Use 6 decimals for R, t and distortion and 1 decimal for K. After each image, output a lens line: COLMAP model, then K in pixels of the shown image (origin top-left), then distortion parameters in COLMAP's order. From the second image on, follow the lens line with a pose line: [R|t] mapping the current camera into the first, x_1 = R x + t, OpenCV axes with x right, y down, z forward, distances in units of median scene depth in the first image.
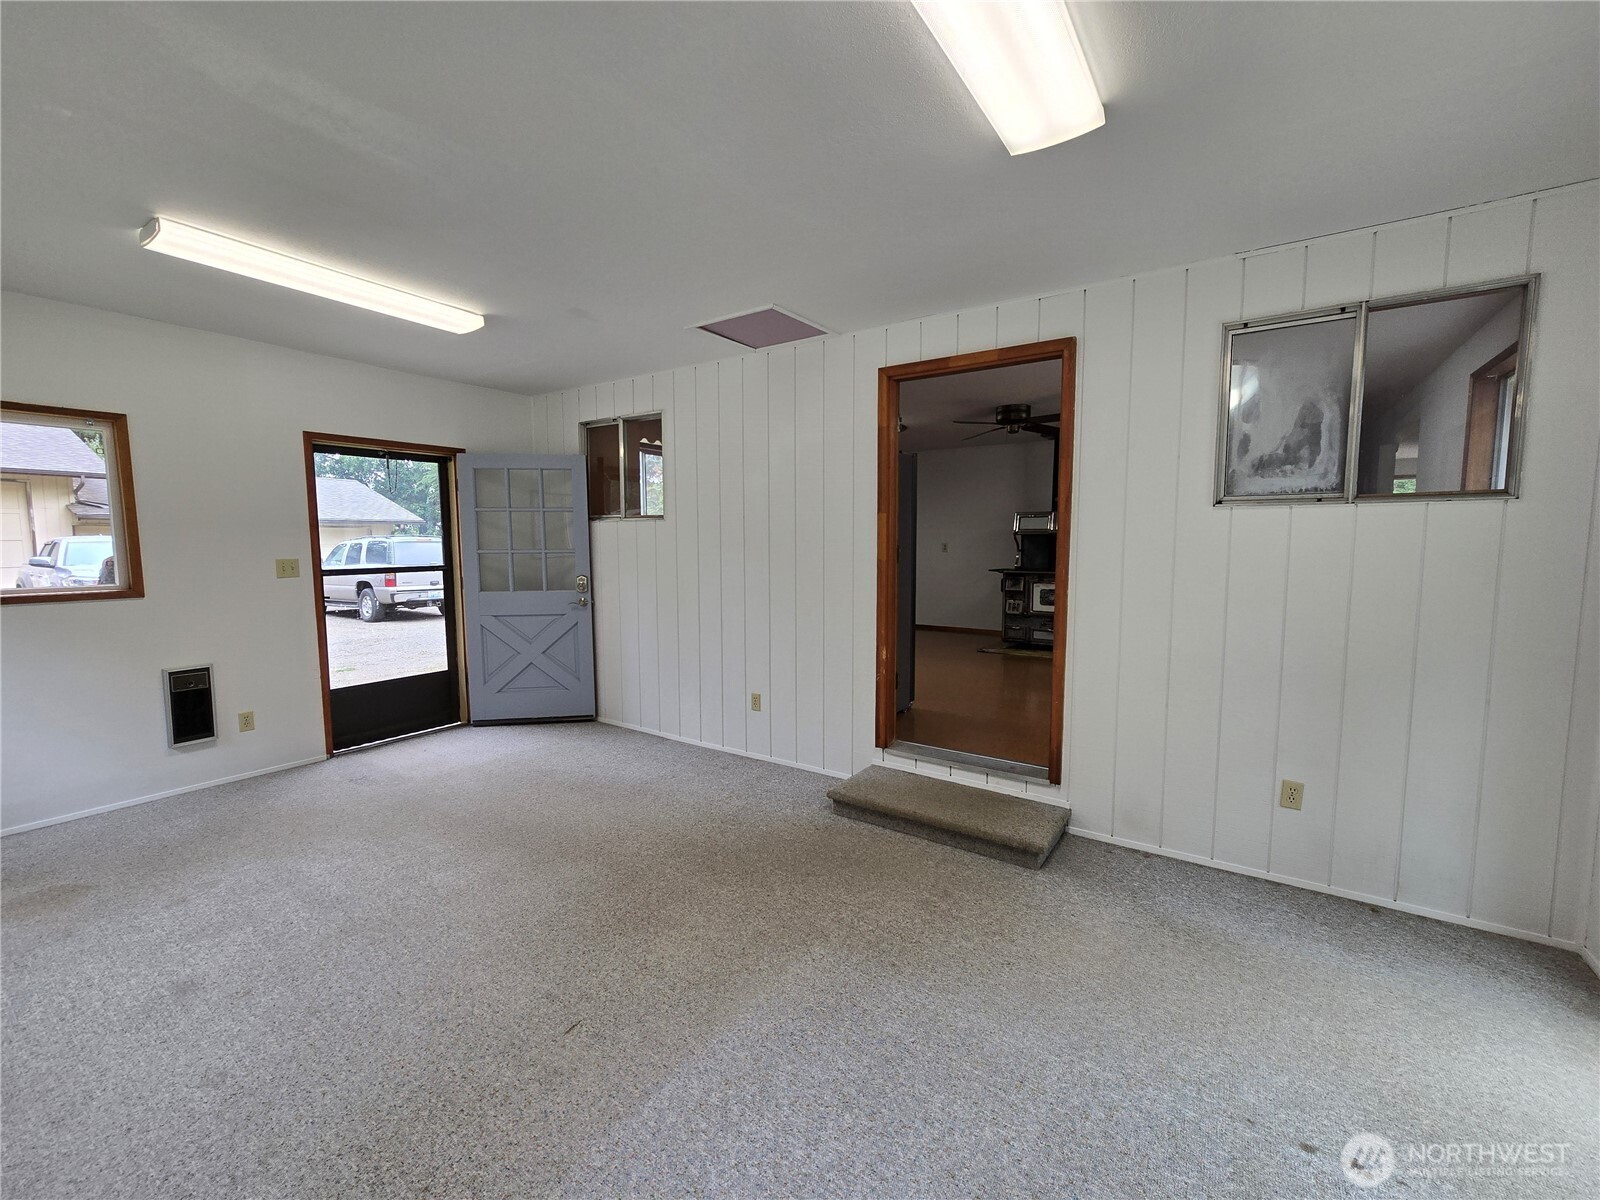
lens RADIAL K [[654.2, 0, 800.7], [0, 654.2, 602.1], [0, 0, 1]] dist [-0.001268, -0.000451]
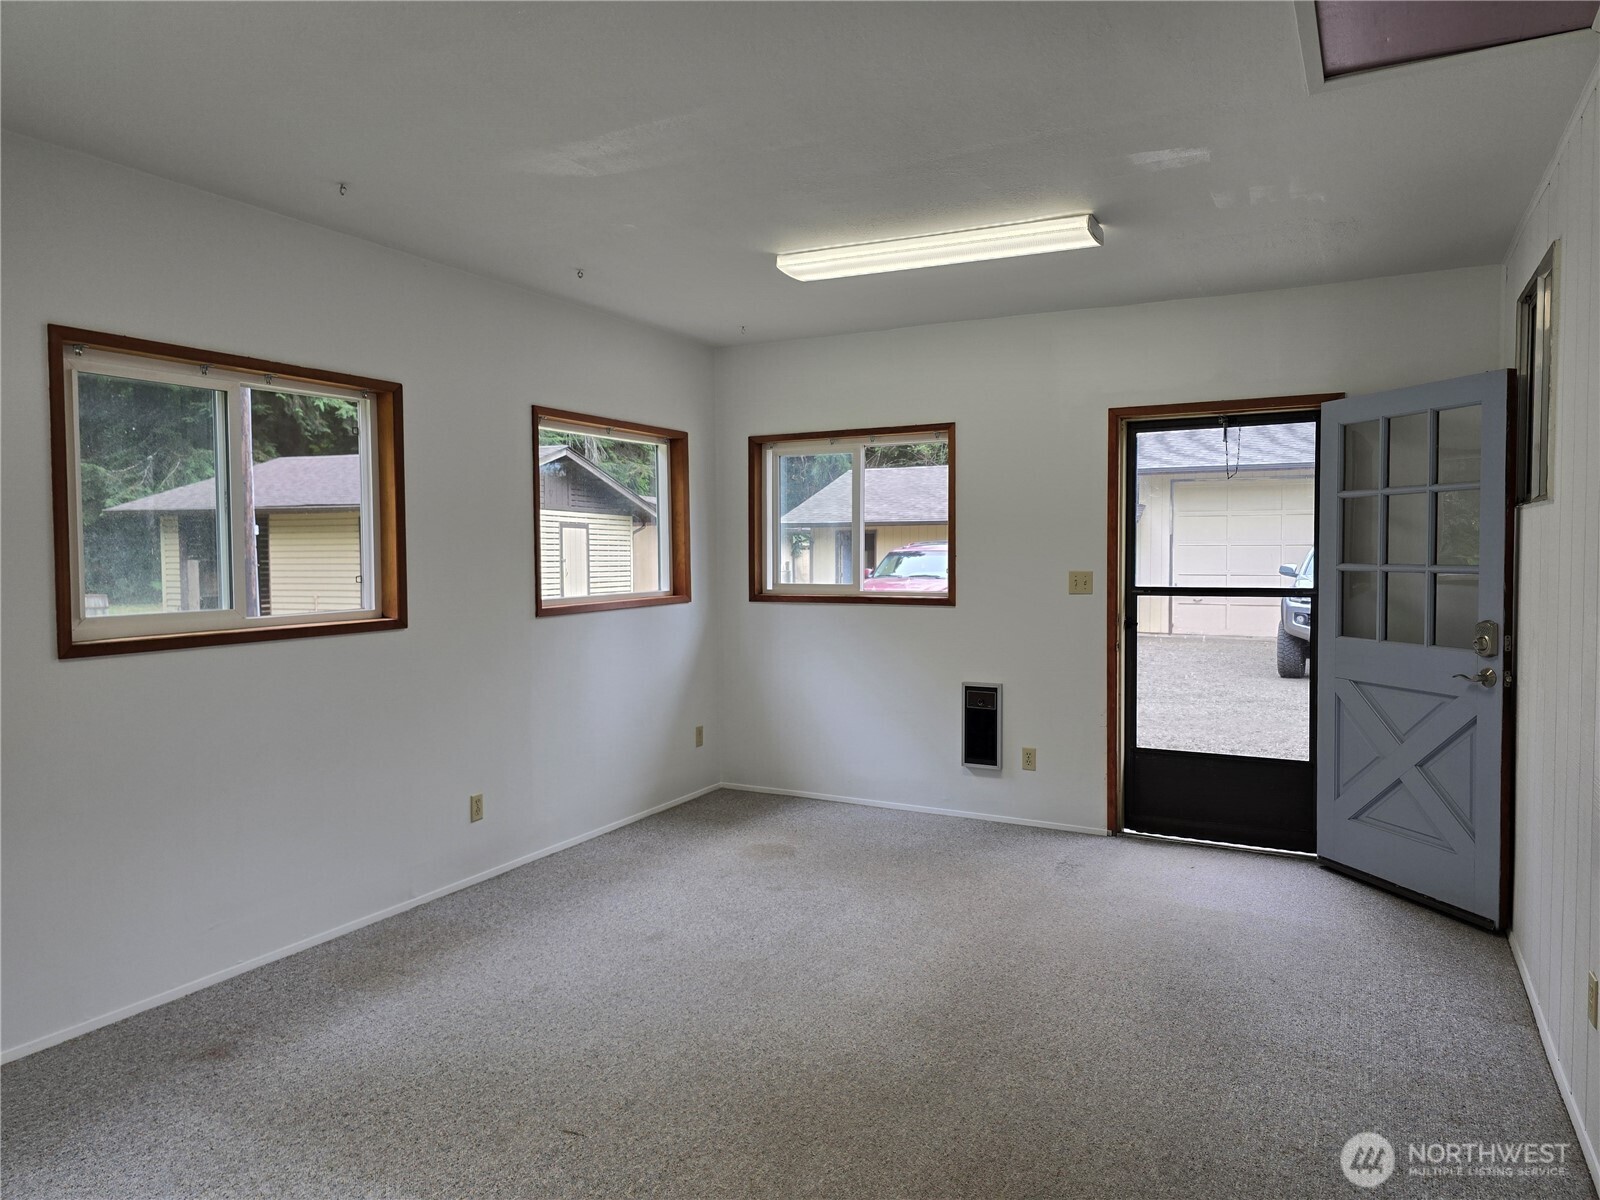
lens RADIAL K [[1071.1, 0, 801.5], [0, 1071.1, 596.3], [0, 0, 1]] dist [0.023456, -0.006177]
pose [[0.111283, 0.048245, -0.992617, 0.492347], [-0.090690, 0.995146, 0.038200, -0.054806], [0.989642, 0.085769, 0.115118, 0.515810]]
